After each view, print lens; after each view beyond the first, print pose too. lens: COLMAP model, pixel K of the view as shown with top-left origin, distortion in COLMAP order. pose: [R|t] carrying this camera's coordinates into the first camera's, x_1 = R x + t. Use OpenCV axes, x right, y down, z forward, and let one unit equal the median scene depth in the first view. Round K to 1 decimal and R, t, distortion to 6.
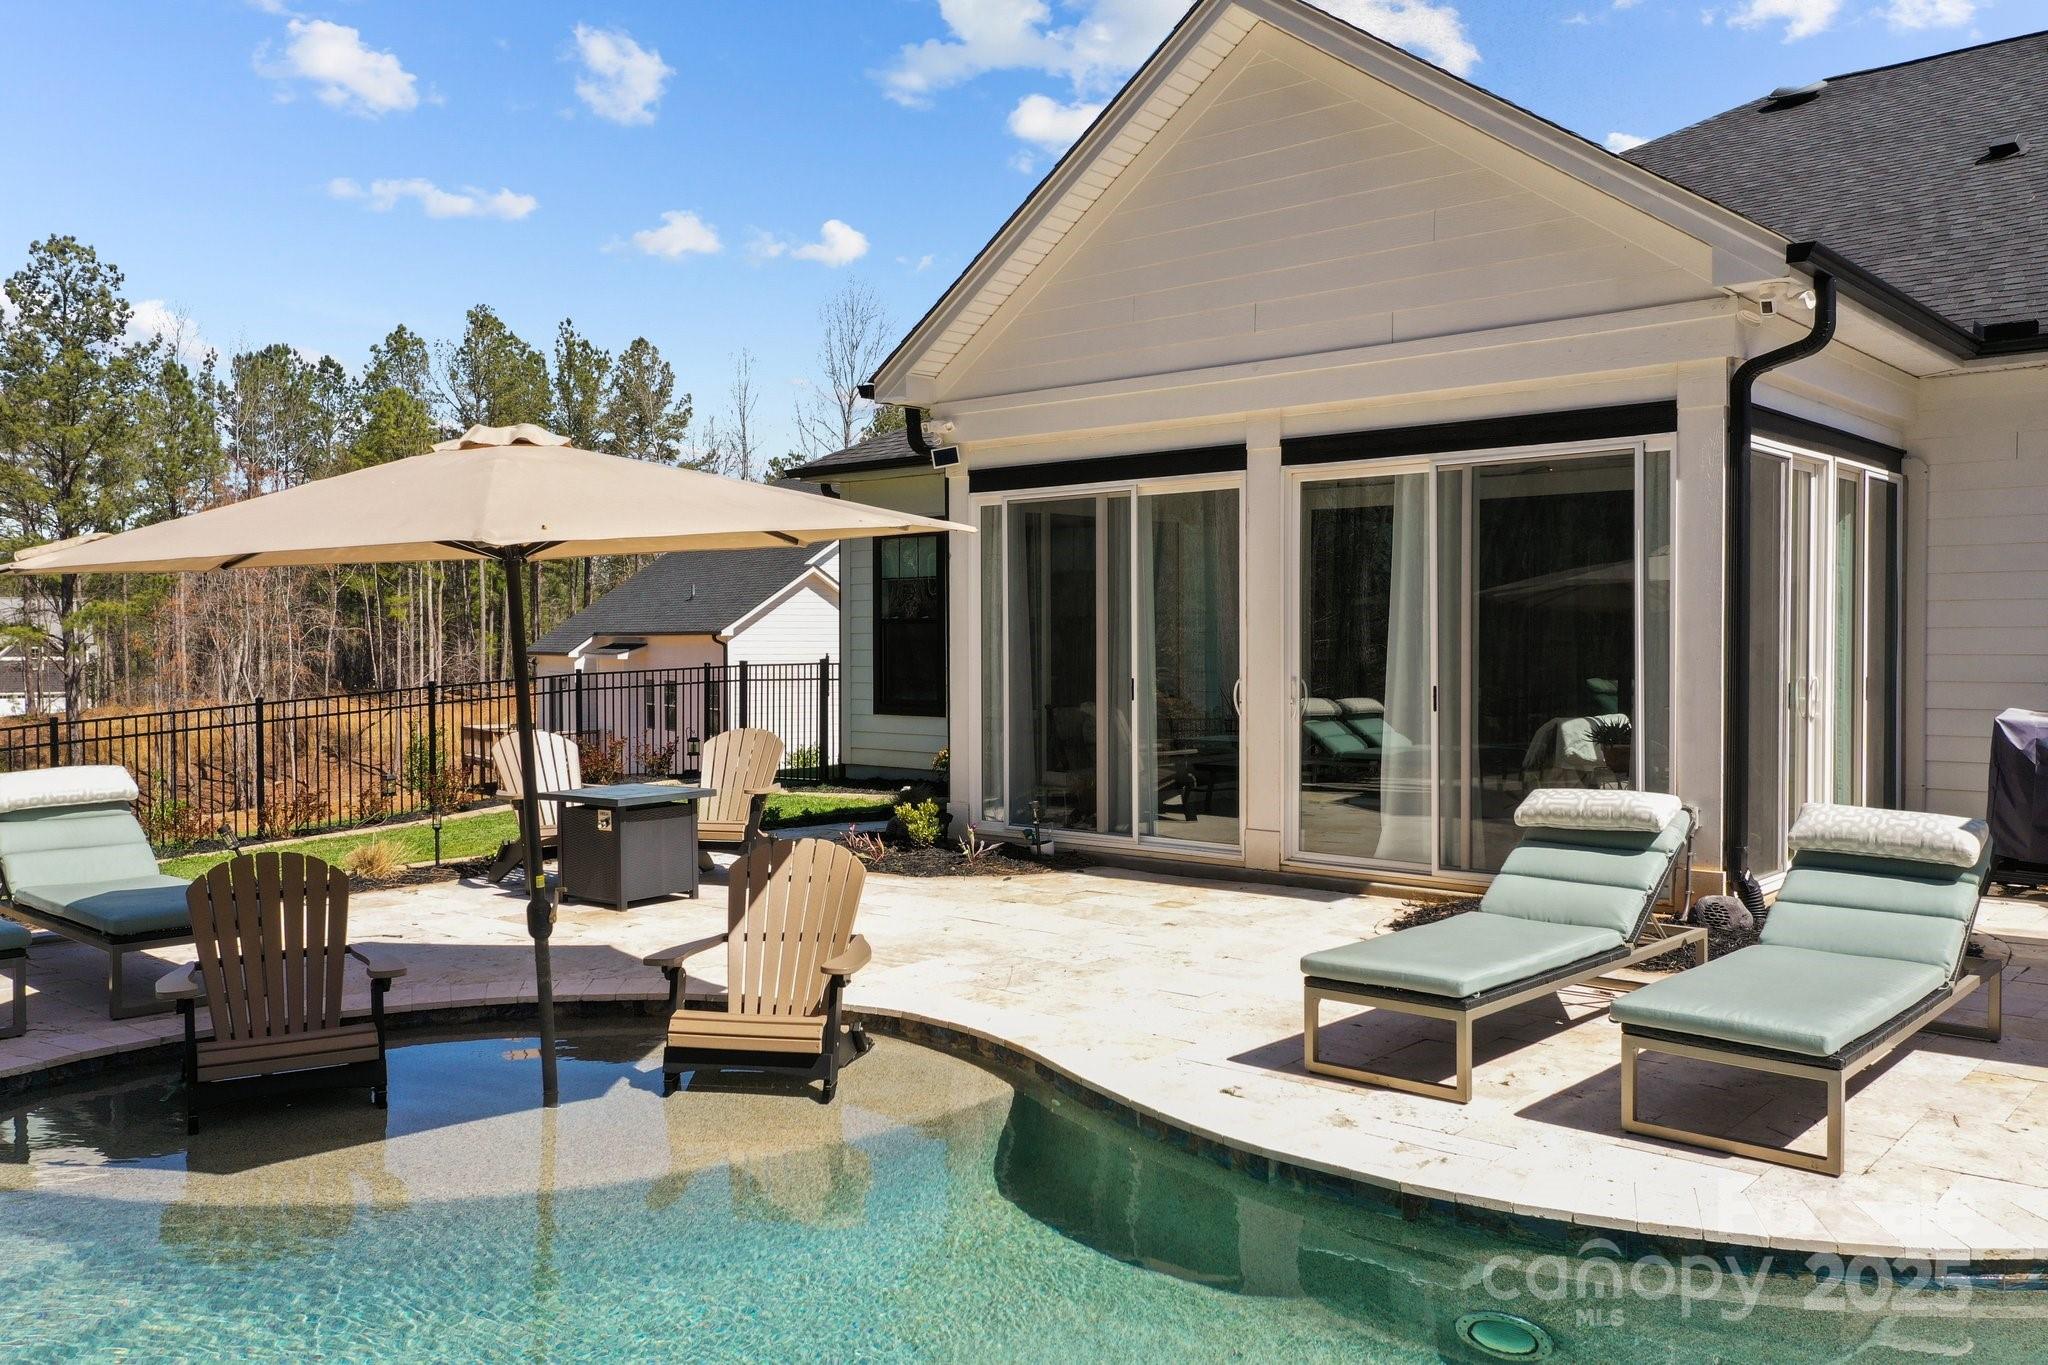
lens RADIAL K [[1634.7, 0, 1021.3], [0, 1634.7, 684.3], [0, 0, 1]] dist [-0.004167, 0.001435]
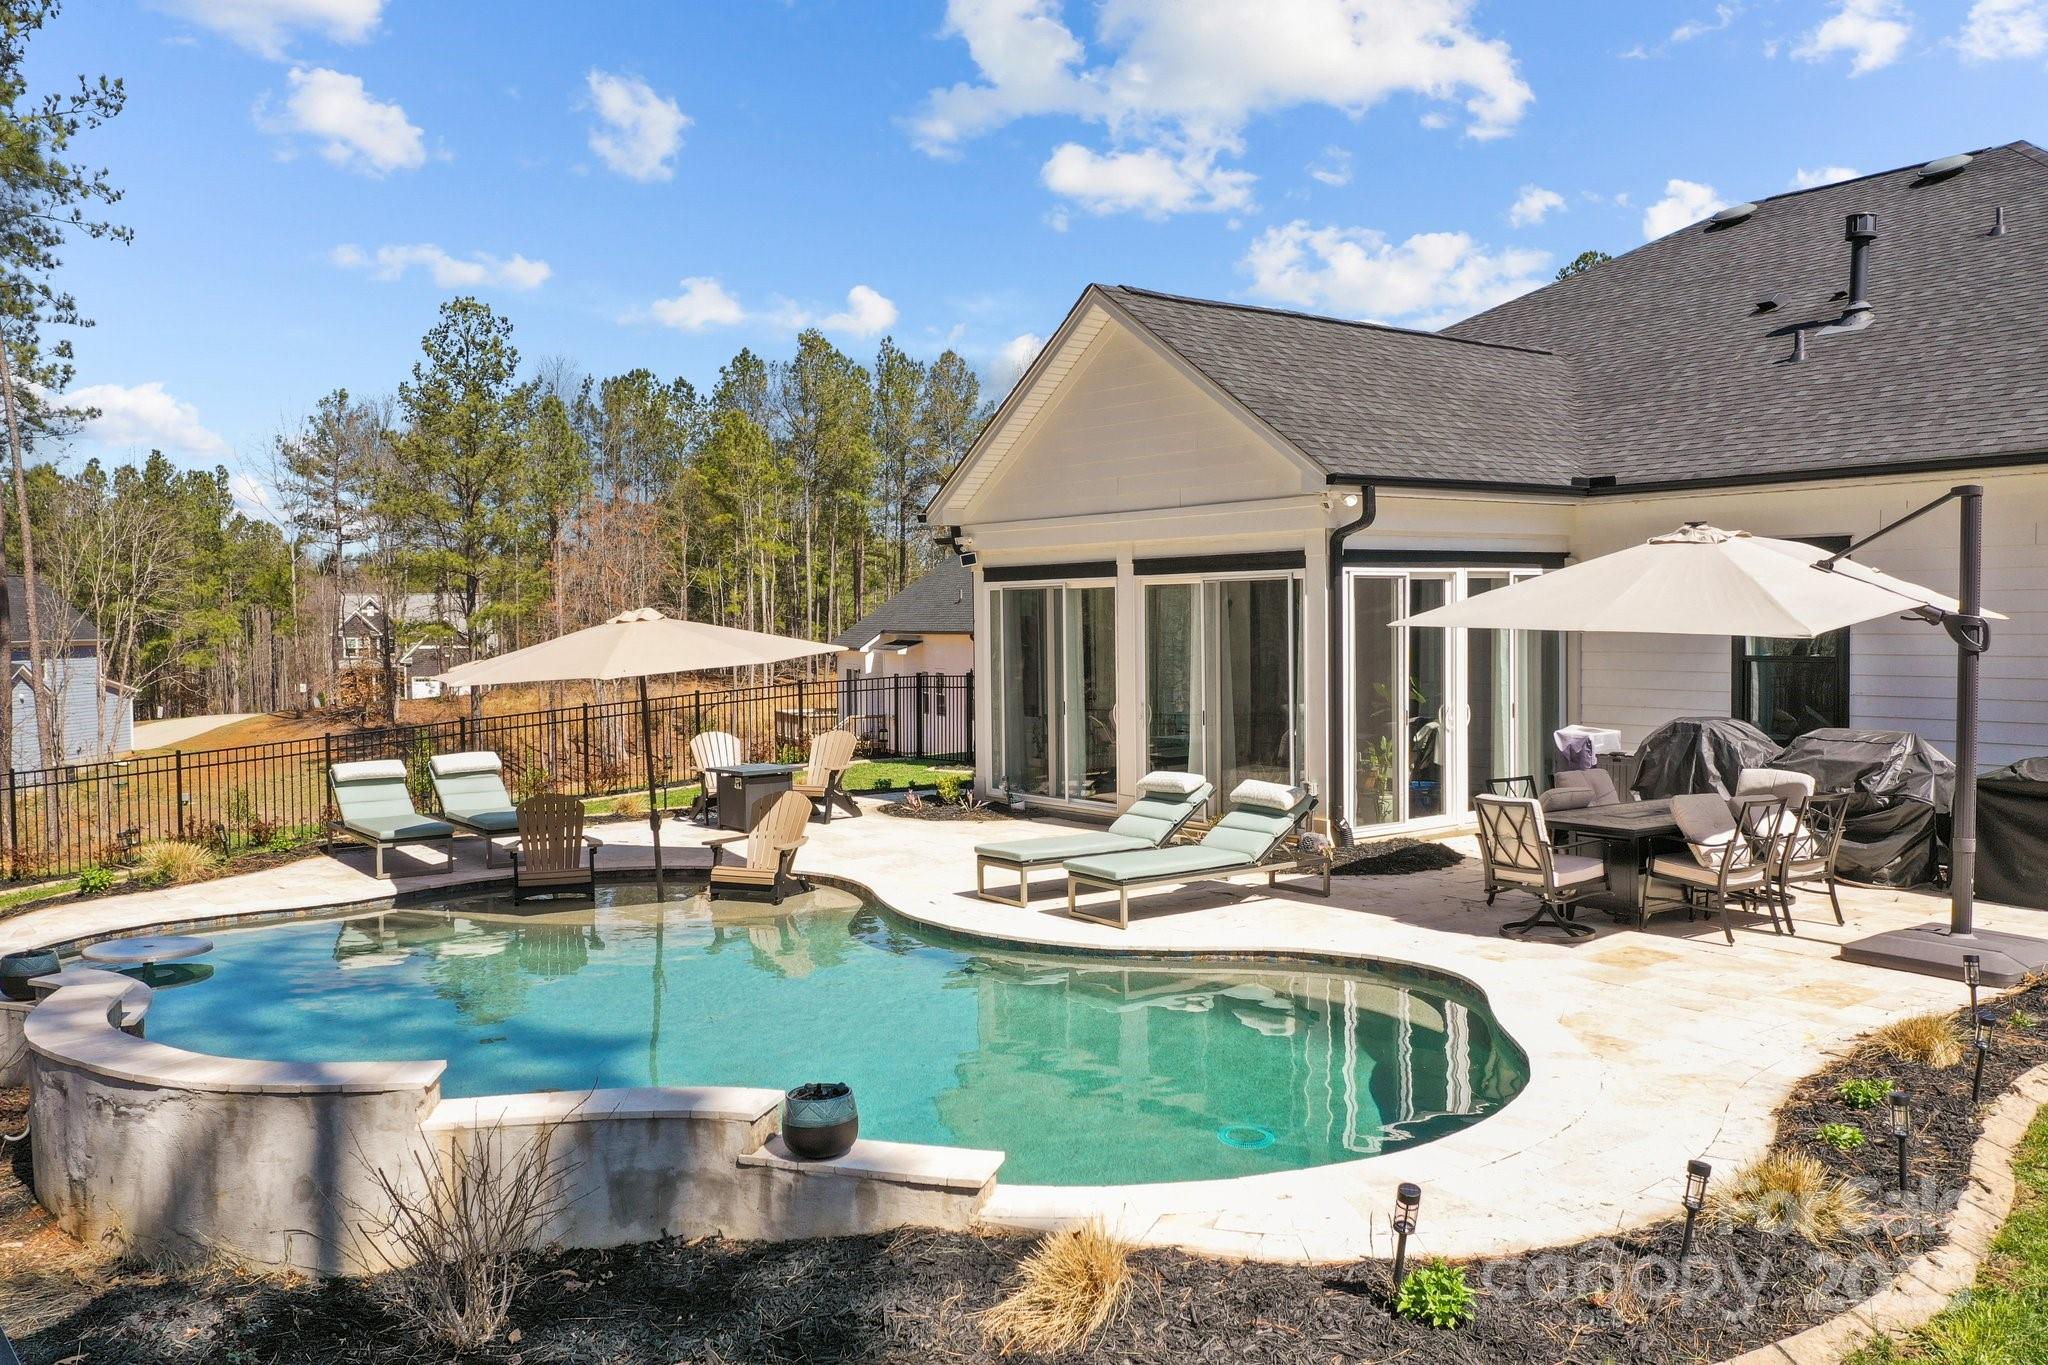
lens RADIAL K [[1634.7, 0, 1026.6], [0, 1634.7, 679.4], [0, 0, 1]] dist [-0.004167, 0.001435]
pose [[0.979677, -0.000977, -0.200577, 0.195312], [0.003169, 0.999939, 0.010608, -0.023351], [0.200554, -0.011028, 0.979621, -0.328407]]
